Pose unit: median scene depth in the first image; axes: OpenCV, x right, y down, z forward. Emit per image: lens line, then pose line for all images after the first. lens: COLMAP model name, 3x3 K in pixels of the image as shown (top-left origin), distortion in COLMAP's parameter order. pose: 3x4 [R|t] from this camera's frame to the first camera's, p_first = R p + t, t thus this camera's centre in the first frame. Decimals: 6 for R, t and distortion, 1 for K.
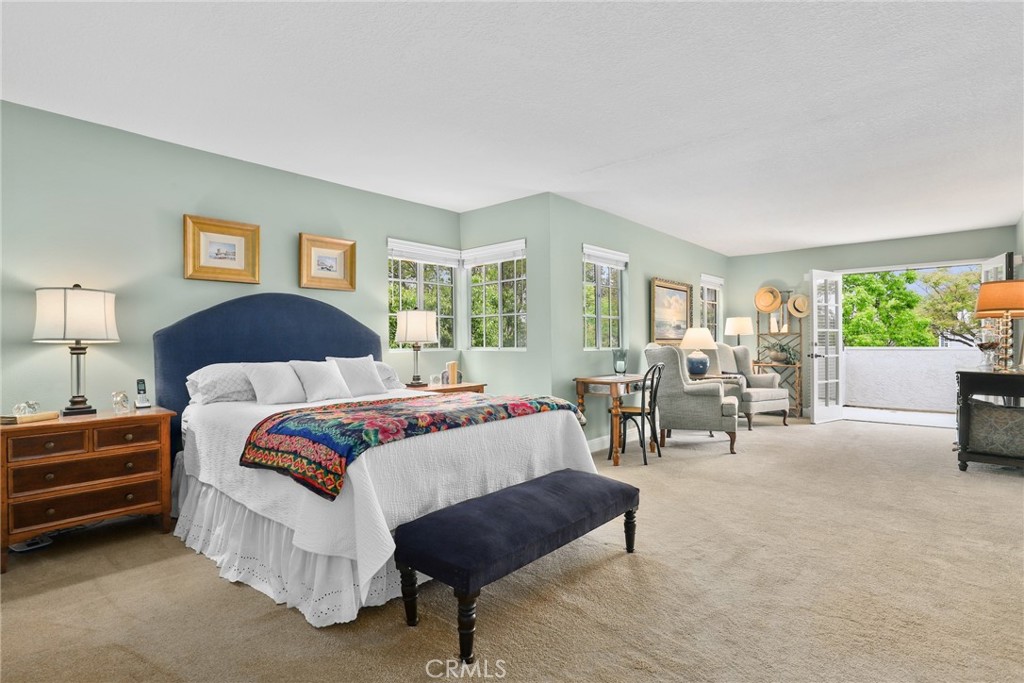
lens RADIAL K [[508.2, 0, 506.4], [0, 508.2, 345.0], [0, 0, 1]] dist [-0.016158, 0.003199]
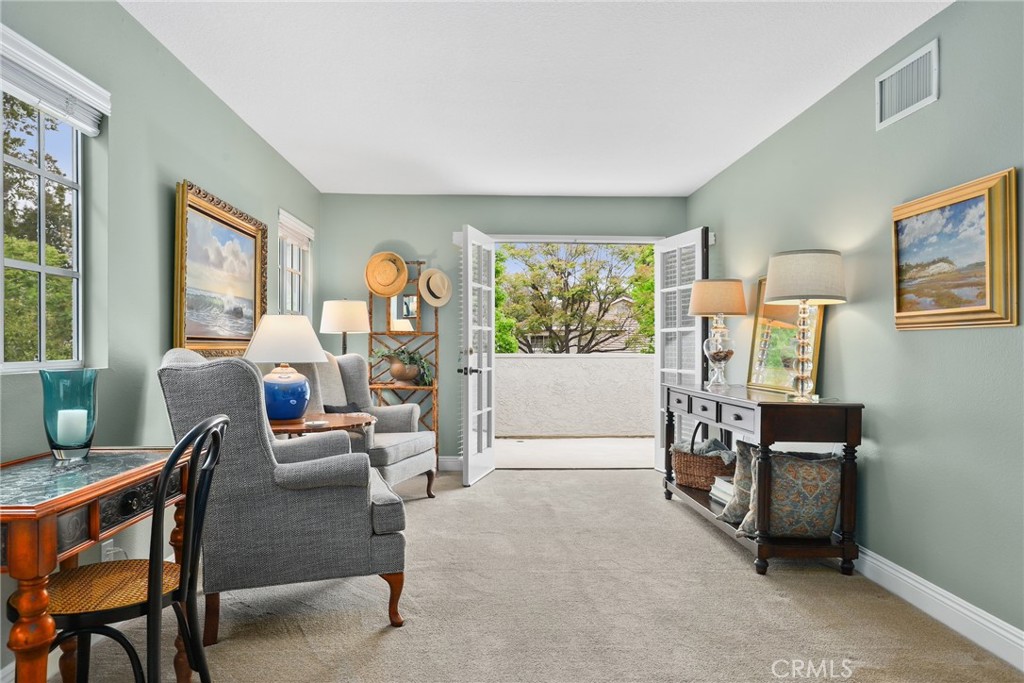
lens RADIAL K [[661.3, 0, 507.0], [0, 661.3, 342.5], [0, 0, 1]] dist [0.001526, 0.000179]
pose [[0.722356, 0.010375, 0.691443, 0.108642], [-0.004458, 0.999937, -0.010347, -0.004222], [-0.691507, 0.004392, 0.722357, 0.420135]]
